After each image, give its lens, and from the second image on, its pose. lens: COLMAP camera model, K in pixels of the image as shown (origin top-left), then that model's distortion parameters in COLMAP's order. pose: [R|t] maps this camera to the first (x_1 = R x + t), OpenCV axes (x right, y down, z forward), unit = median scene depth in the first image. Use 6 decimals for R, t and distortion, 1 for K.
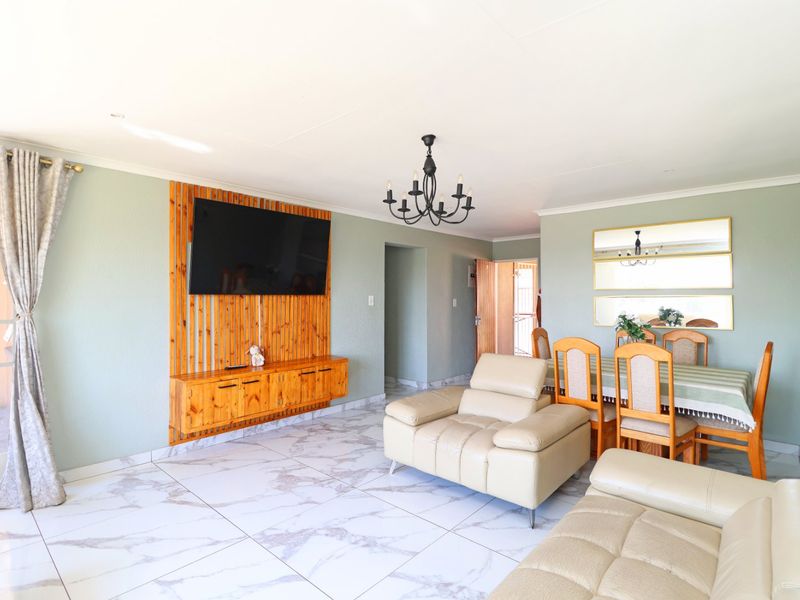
lens RADIAL K [[420.2, 0, 400.7], [0, 420.2, 300.4], [0, 0, 1]] dist [-0.004576, -0.009056]
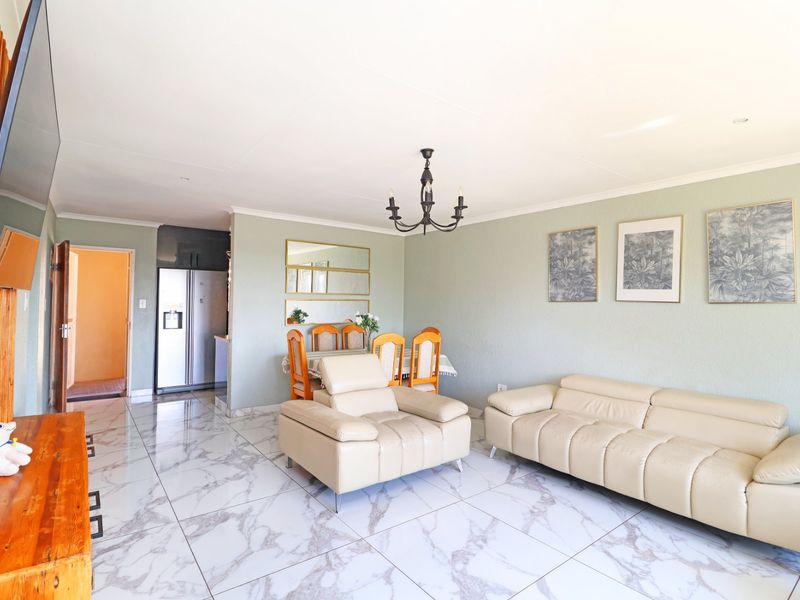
lens RADIAL K [[420.2, 0, 403.3], [0, 420.2, 301.1], [0, 0, 1]] dist [-0.004576, -0.009056]
pose [[0.182691, 0.001318, 0.983170, -0.690236], [-0.006301, 0.999980, -0.000170, -0.005340], [-0.983150, -0.006164, 0.182696, 0.611817]]
